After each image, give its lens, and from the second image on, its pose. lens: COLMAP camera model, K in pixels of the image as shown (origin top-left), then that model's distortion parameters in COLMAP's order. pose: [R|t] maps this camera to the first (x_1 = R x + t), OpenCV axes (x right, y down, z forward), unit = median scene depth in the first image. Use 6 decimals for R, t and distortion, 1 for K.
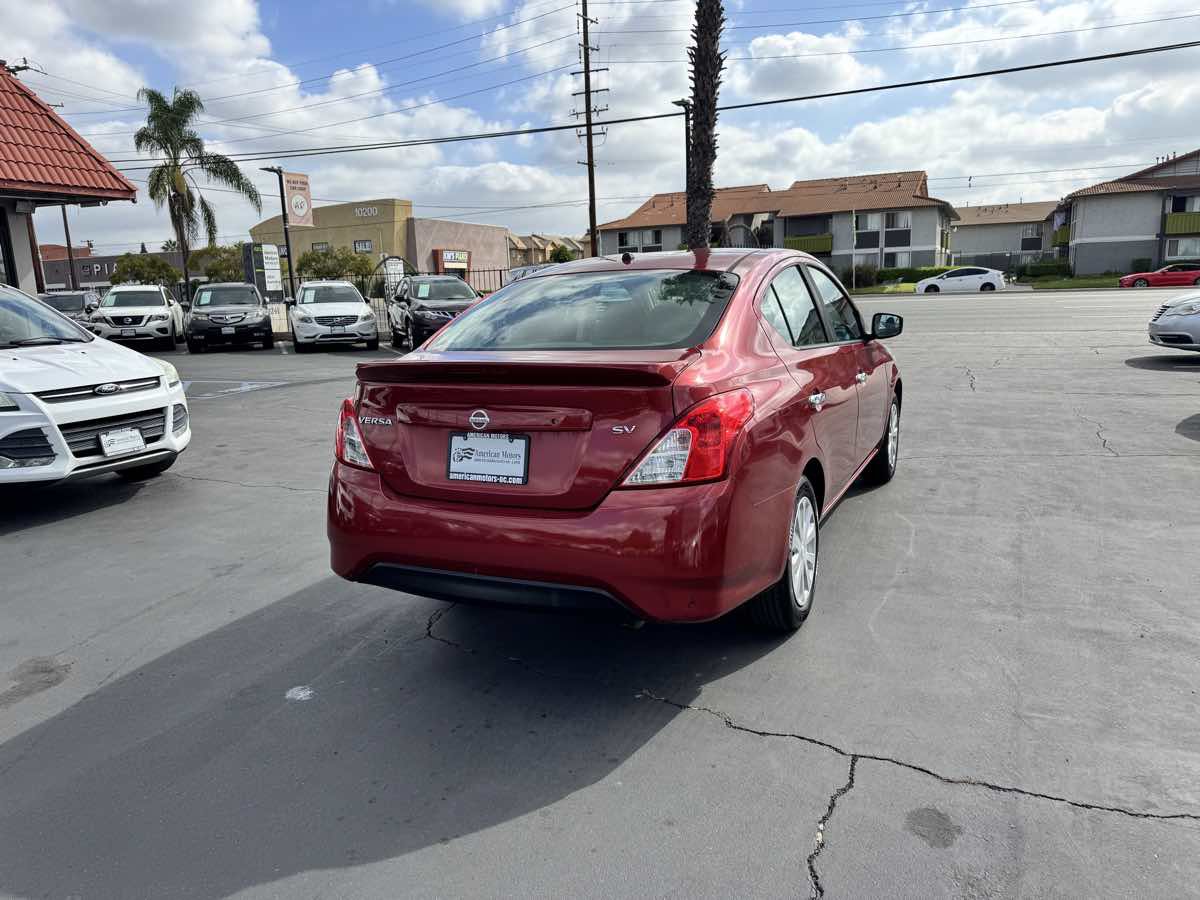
lens RADIAL K [[847.7, 0, 599.9], [0, 847.7, 448.0], [0, 0, 1]] dist [0.030654, -0.032997]
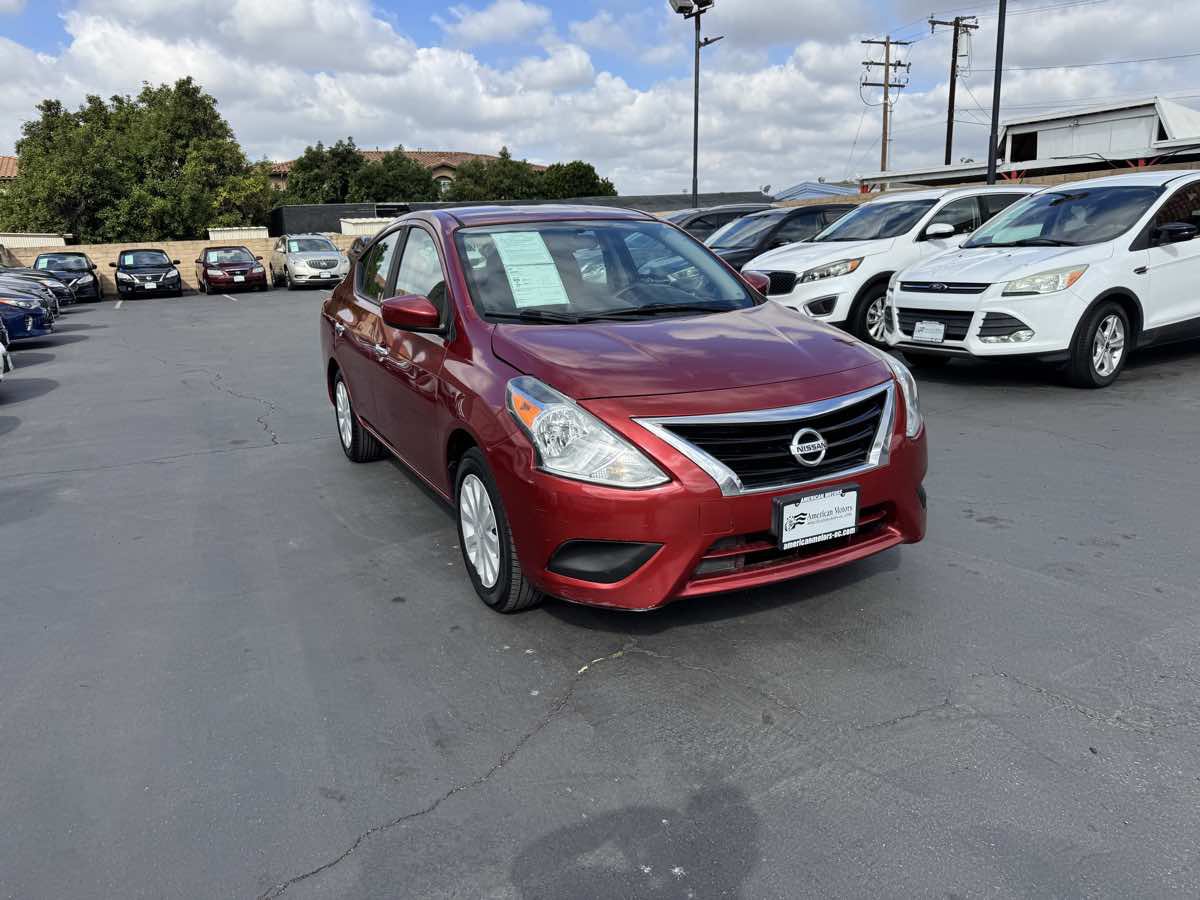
lens RADIAL K [[847.7, 0, 597.8], [0, 847.7, 442.4], [0, 0, 1]] dist [0.030654, -0.032997]
pose [[-0.602478, 0.249278, -0.758209, 0.258887], [-0.080561, 0.926130, 0.368501, -0.101793], [0.794060, 0.283096, -0.537891, 0.494198]]
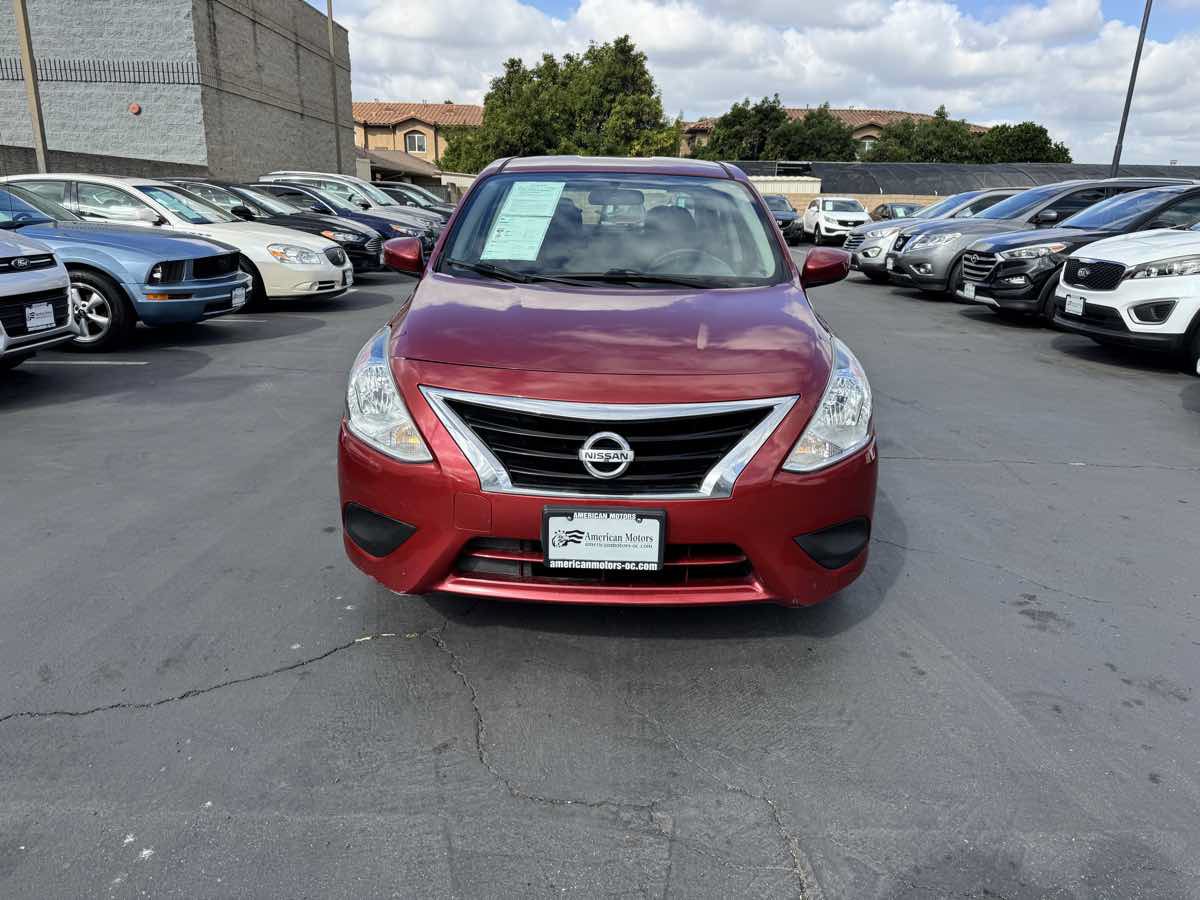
lens RADIAL K [[847.7, 0, 597.4], [0, 847.7, 440.8], [0, 0, 1]] dist [0.030654, -0.032997]
pose [[-0.906968, 0.131345, -0.400196, 0.159760], [-0.064309, 0.895815, 0.439750, -0.105249], [0.416260, 0.424576, -0.804029, 0.548520]]
